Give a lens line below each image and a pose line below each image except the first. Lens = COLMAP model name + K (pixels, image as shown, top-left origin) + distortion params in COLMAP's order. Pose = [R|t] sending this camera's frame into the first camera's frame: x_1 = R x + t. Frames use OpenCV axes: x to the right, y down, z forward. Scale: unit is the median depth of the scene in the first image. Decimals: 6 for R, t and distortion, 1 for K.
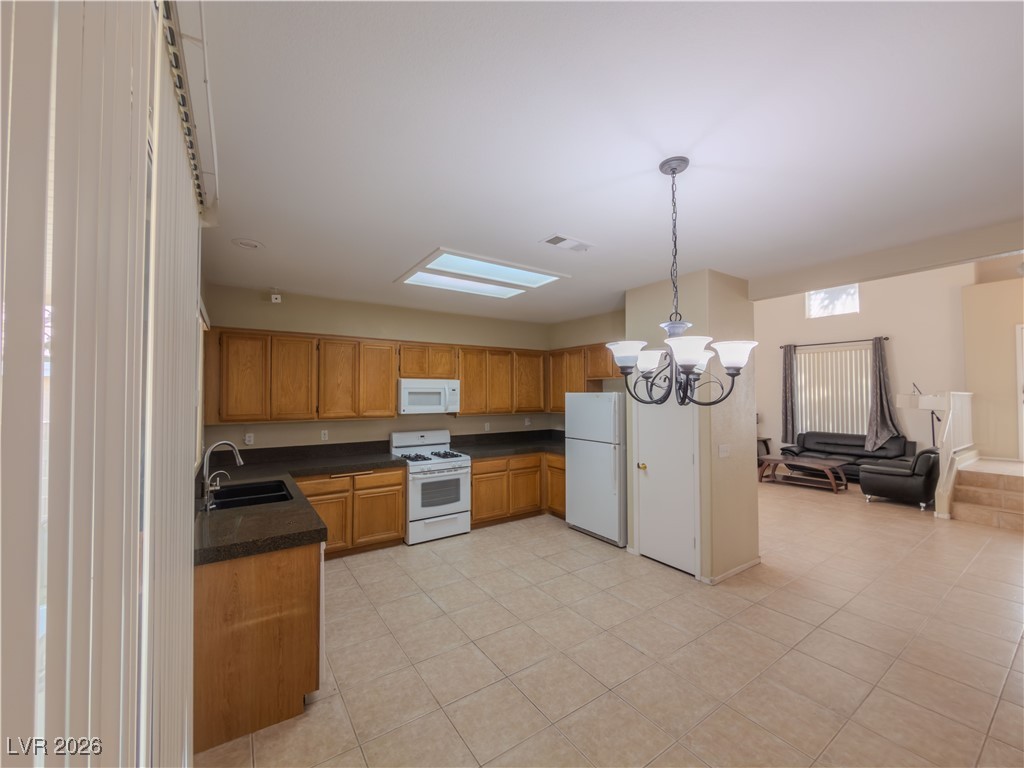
lens RADIAL K [[409.4, 0, 512.0], [0, 409.4, 384.0], [0, 0, 1]] dist [-0.000876, -0.000068]
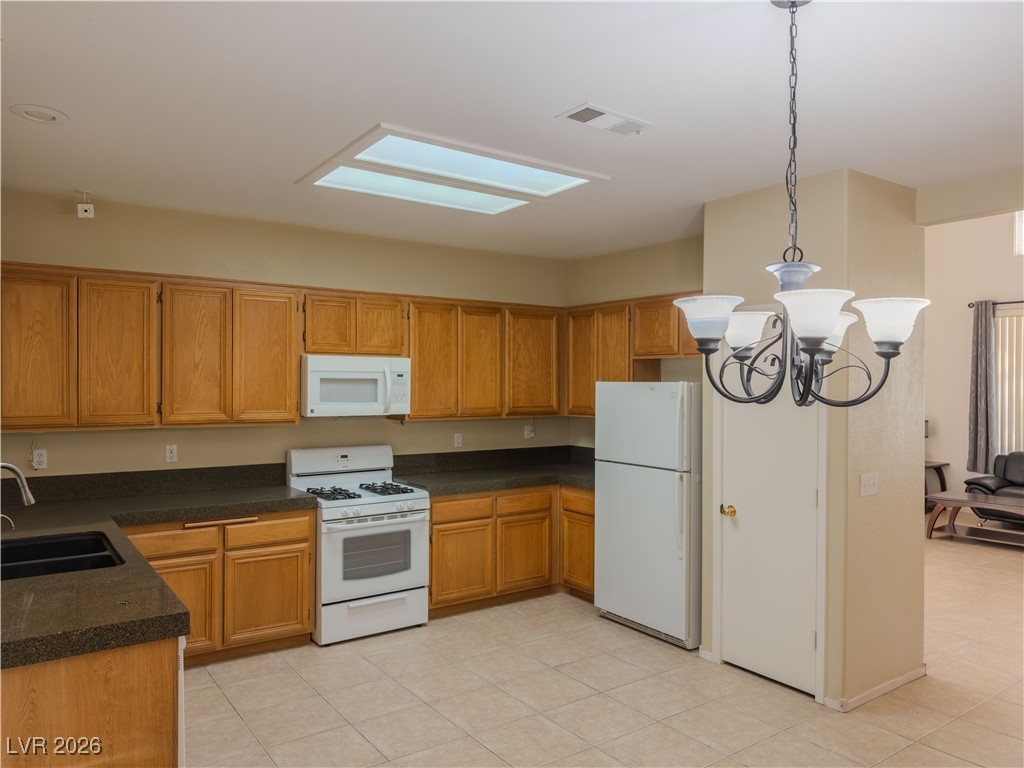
lens RADIAL K [[728.8, 0, 512.0], [0, 728.8, 384.0], [0, 0, 1]] dist [-0.006987, -0.002066]
pose [[0.999764, 0.007758, 0.020274, -0.008028], [-0.008287, 0.999625, 0.026107, -0.001178], [-0.020064, -0.026269, 0.999454, -0.013677]]
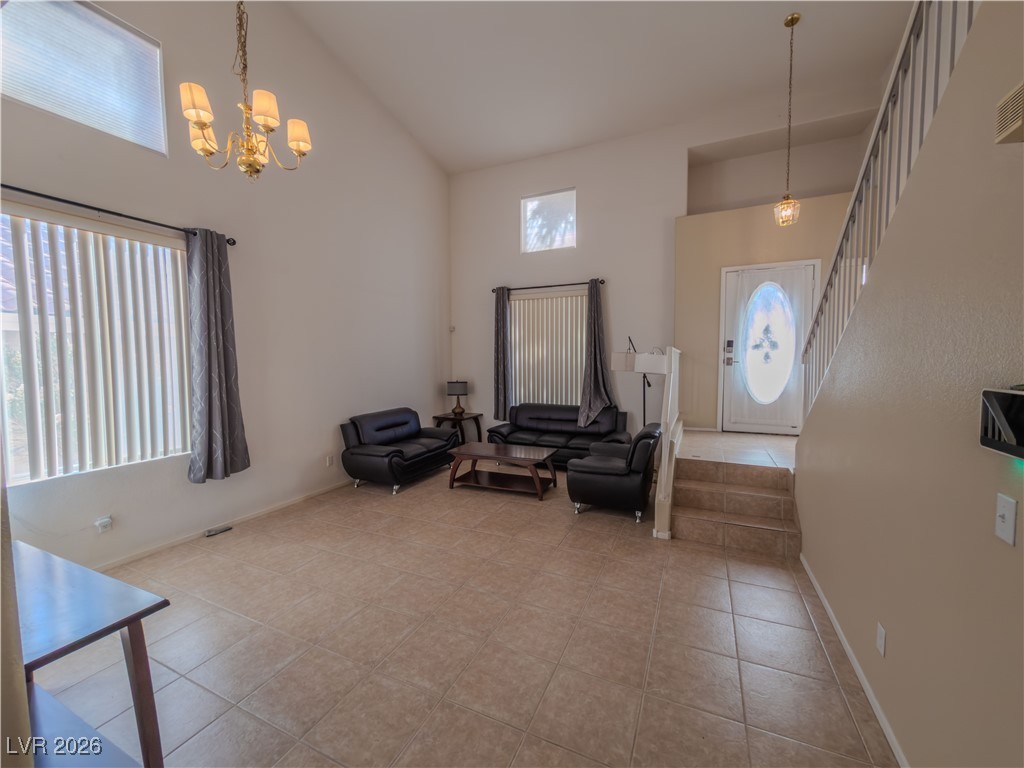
lens RADIAL K [[409.4, 0, 512.0], [0, 409.4, 384.0], [0, 0, 1]] dist [-0.000876, -0.000068]
pose [[0.860230, -0.035518, 0.508668, 0.567564], [-0.007006, 0.996654, 0.081440, 0.031856], [-0.509858, -0.073621, 0.857102, 0.631352]]
